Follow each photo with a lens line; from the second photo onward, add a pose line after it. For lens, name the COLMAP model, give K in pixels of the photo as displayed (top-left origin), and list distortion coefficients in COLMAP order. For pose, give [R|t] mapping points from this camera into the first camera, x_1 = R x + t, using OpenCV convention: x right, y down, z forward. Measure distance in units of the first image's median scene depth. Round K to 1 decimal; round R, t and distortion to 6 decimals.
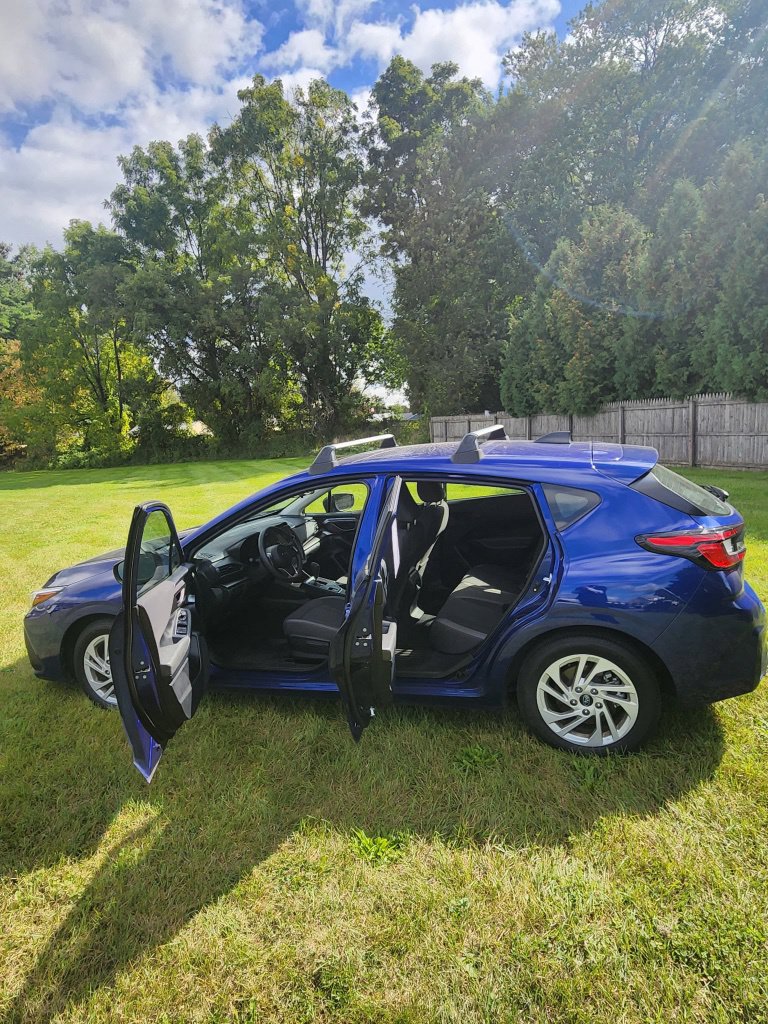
lens RADIAL K [[615.3, 0, 388.1], [0, 615.3, 511.5], [0, 0, 1]] dist [-0.002805, 0.001804]
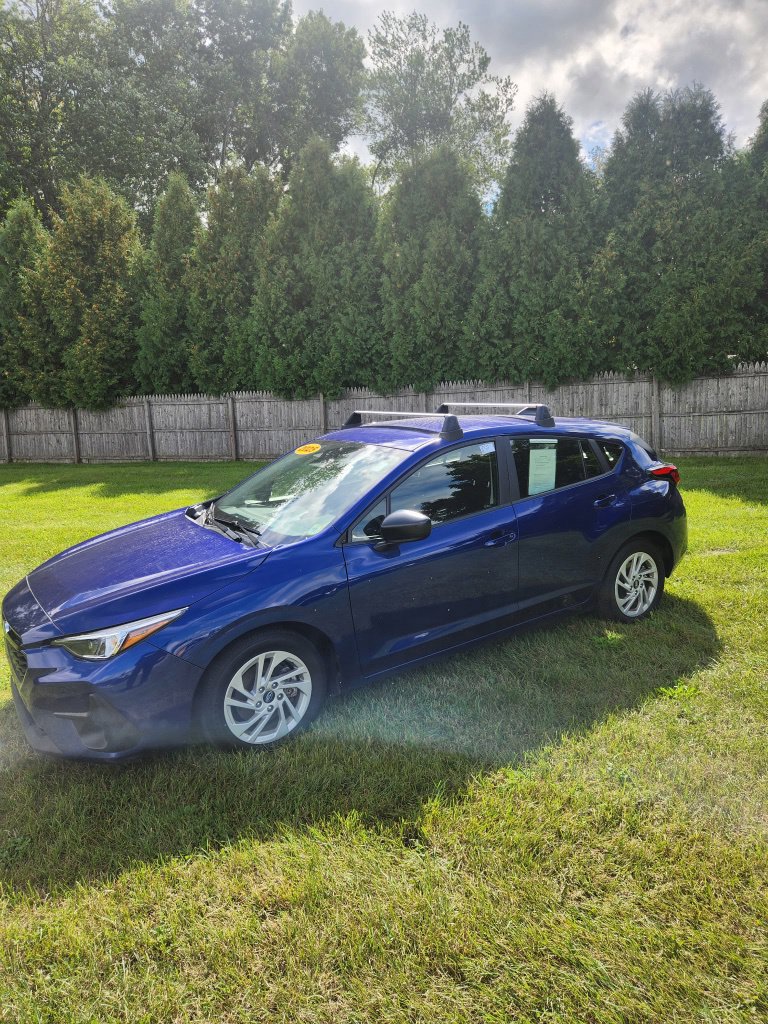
lens RADIAL K [[695.5, 0, 360.5], [0, 695.5, 506.3], [0, 0, 1]] dist [0.058951, -0.048770]
pose [[0.615924, -0.085479, 0.783154, -0.156448], [0.109400, 0.993745, 0.022425, 0.000084], [-0.780172, 0.071864, 0.621423, 0.057465]]
